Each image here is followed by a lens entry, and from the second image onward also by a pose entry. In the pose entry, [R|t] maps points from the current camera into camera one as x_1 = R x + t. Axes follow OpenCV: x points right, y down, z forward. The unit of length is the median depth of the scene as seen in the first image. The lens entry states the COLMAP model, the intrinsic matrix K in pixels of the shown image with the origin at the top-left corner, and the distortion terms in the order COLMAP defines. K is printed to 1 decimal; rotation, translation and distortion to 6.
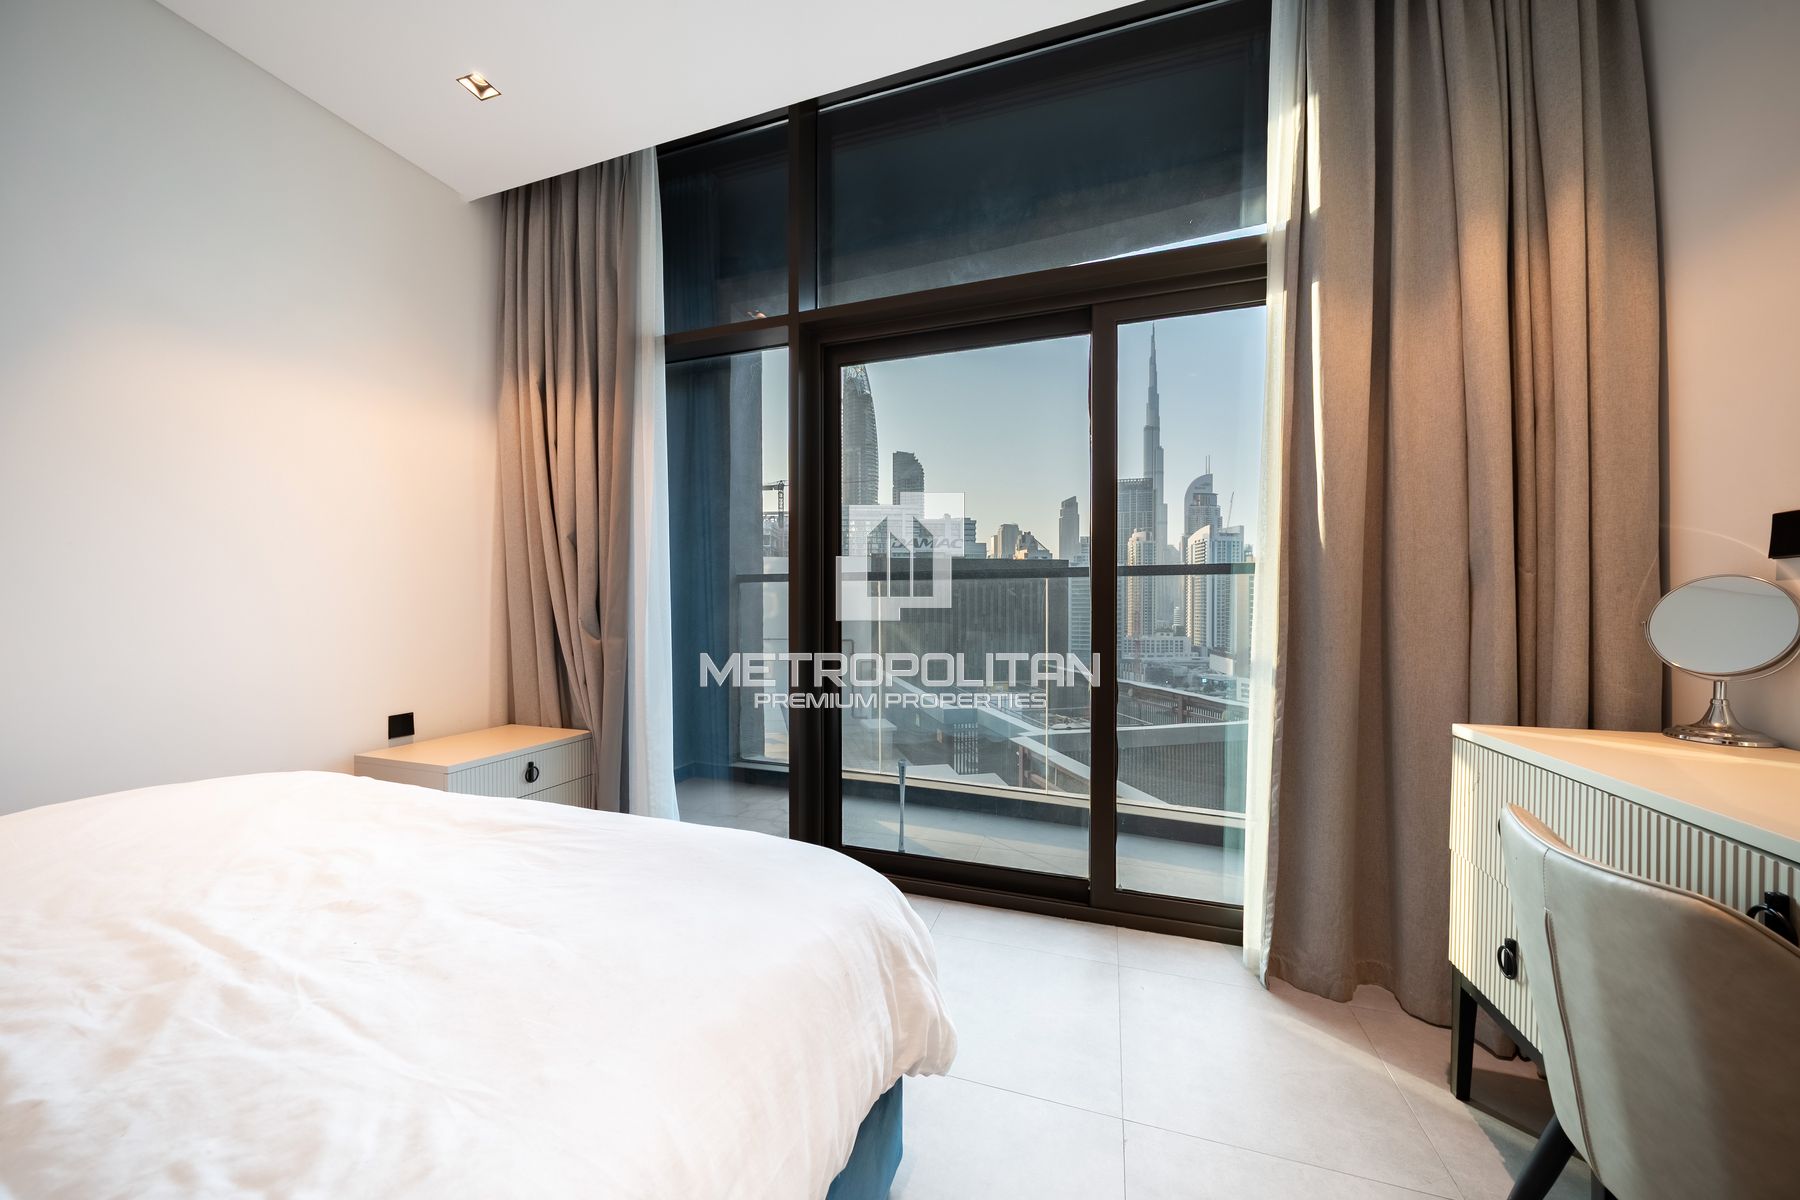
lens RADIAL K [[614.9, 0, 898.5], [0, 614.9, 610.0], [0, 0, 1]] dist [-0.001619, -0.000242]
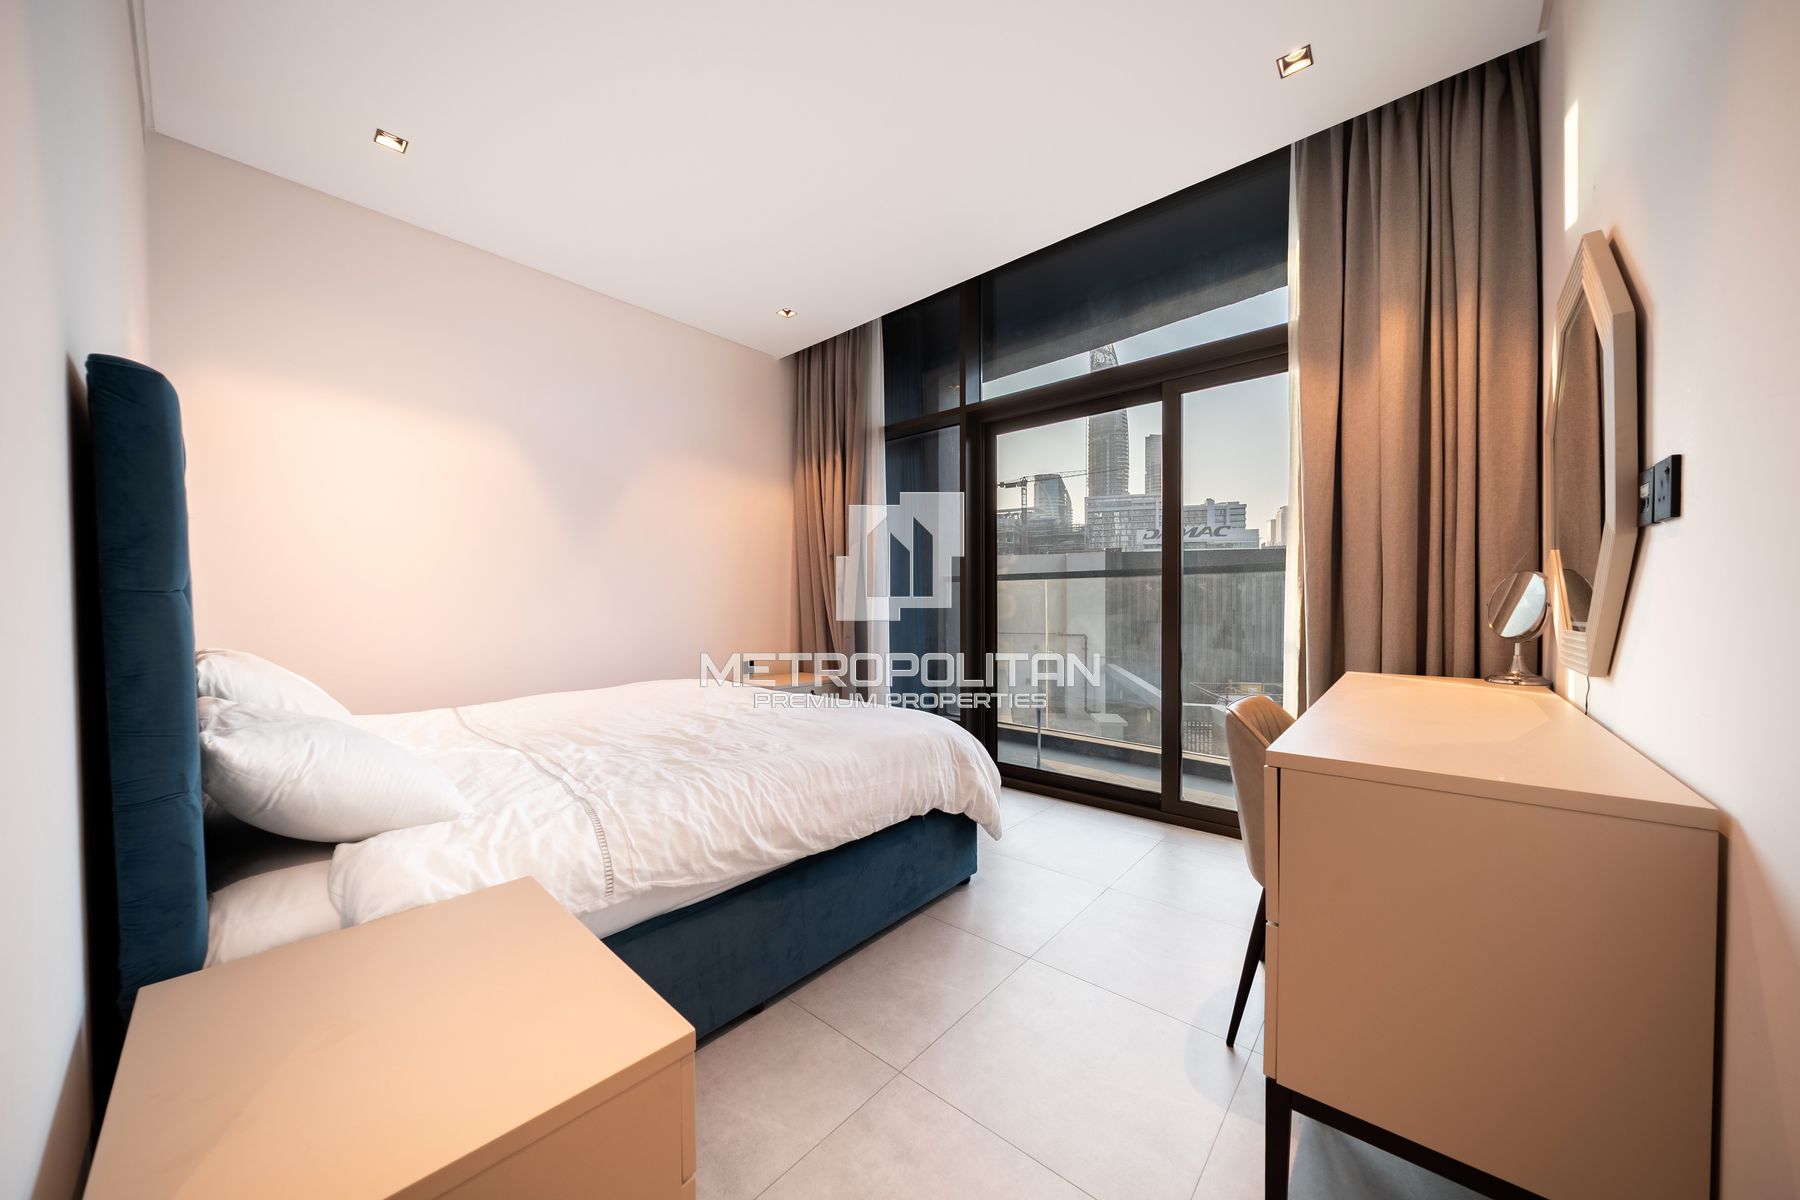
lens RADIAL K [[614.9, 0, 898.5], [0, 614.9, 610.0], [0, 0, 1]] dist [-0.001619, -0.000242]
pose [[0.925778, 0.002636, -0.378059, 0.286194], [-0.000753, 0.999987, 0.005128, 0.016519], [0.378067, -0.004463, 0.925767, -0.515894]]
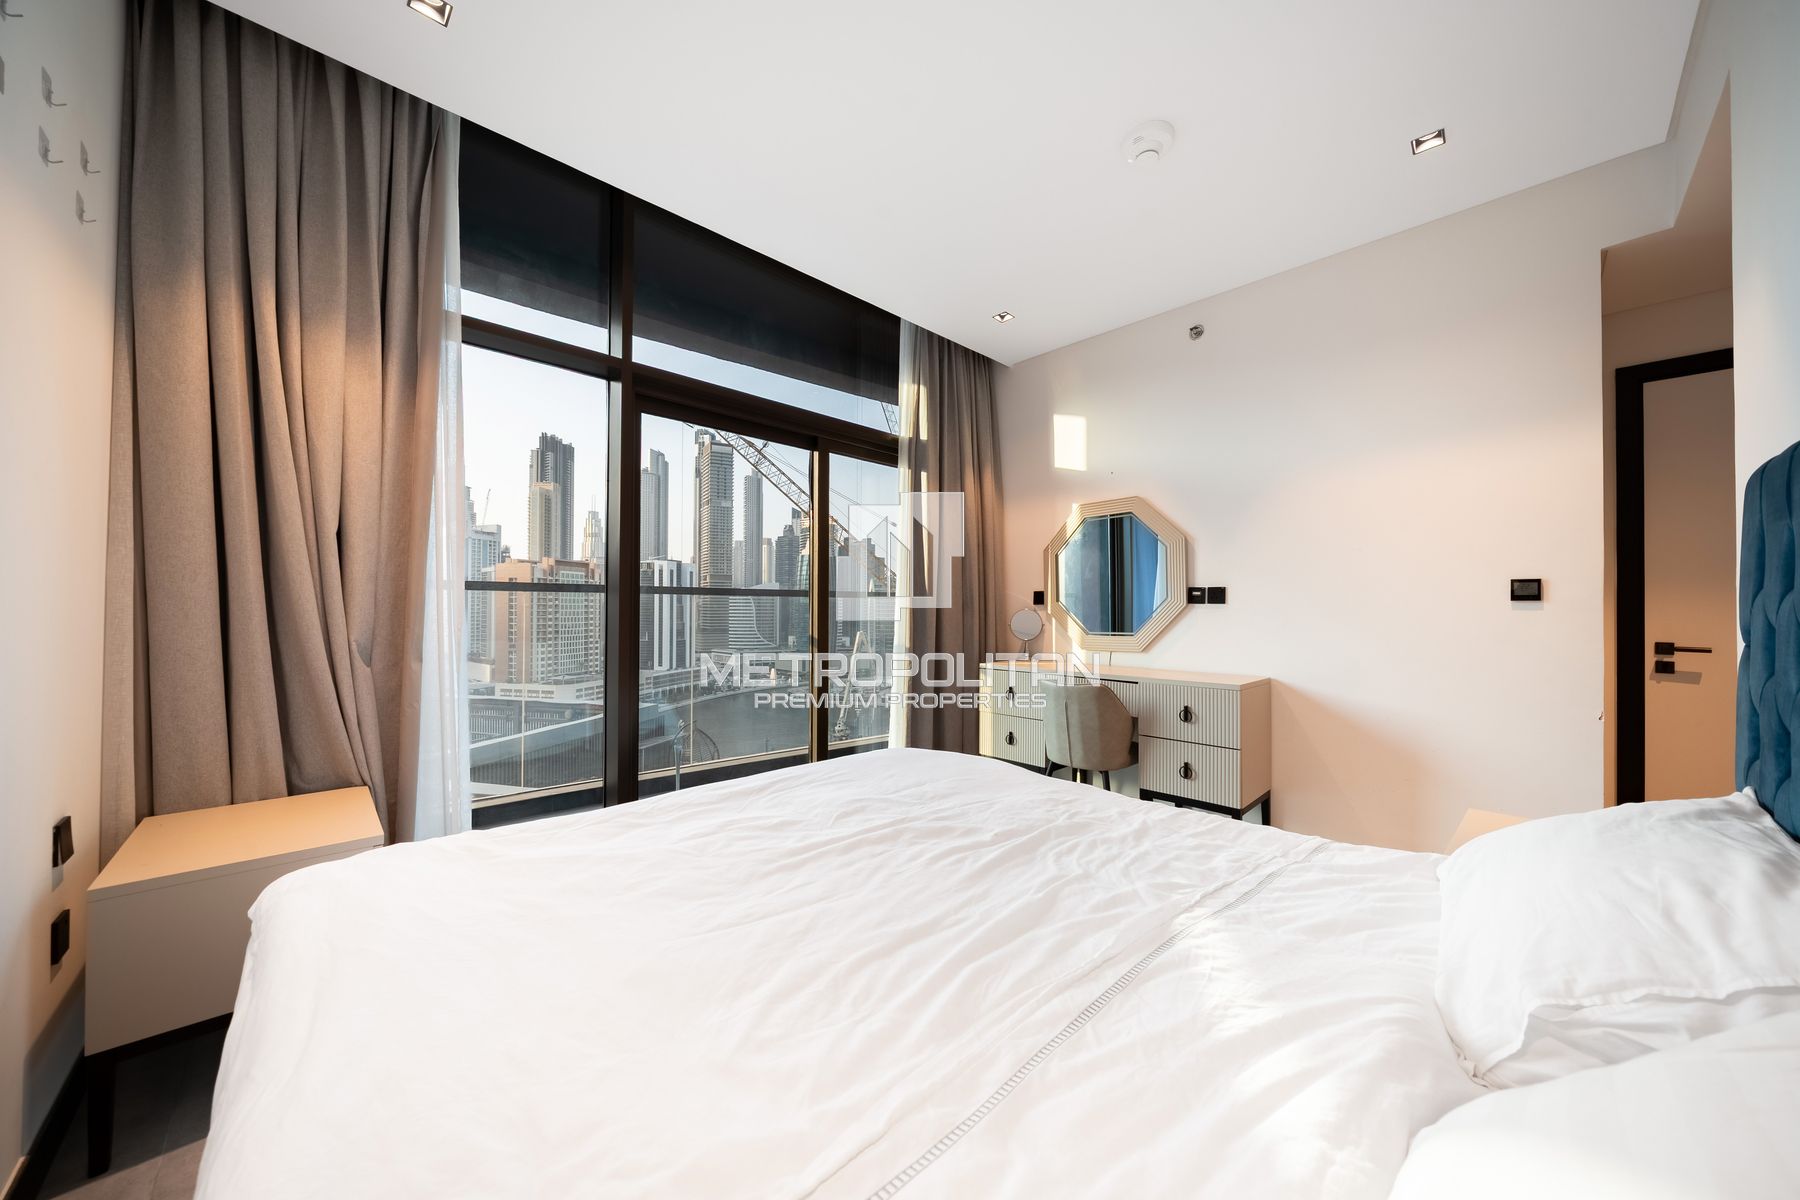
lens RADIAL K [[614.9, 0, 898.5], [0, 614.9, 610.0], [0, 0, 1]] dist [-0.001619, -0.000242]
pose [[0.462339, 0.000334, 0.886703, -1.041809], [0.002885, 0.999994, -0.001881, -0.027280], [-0.886698, 0.003427, 0.462336, 0.052333]]
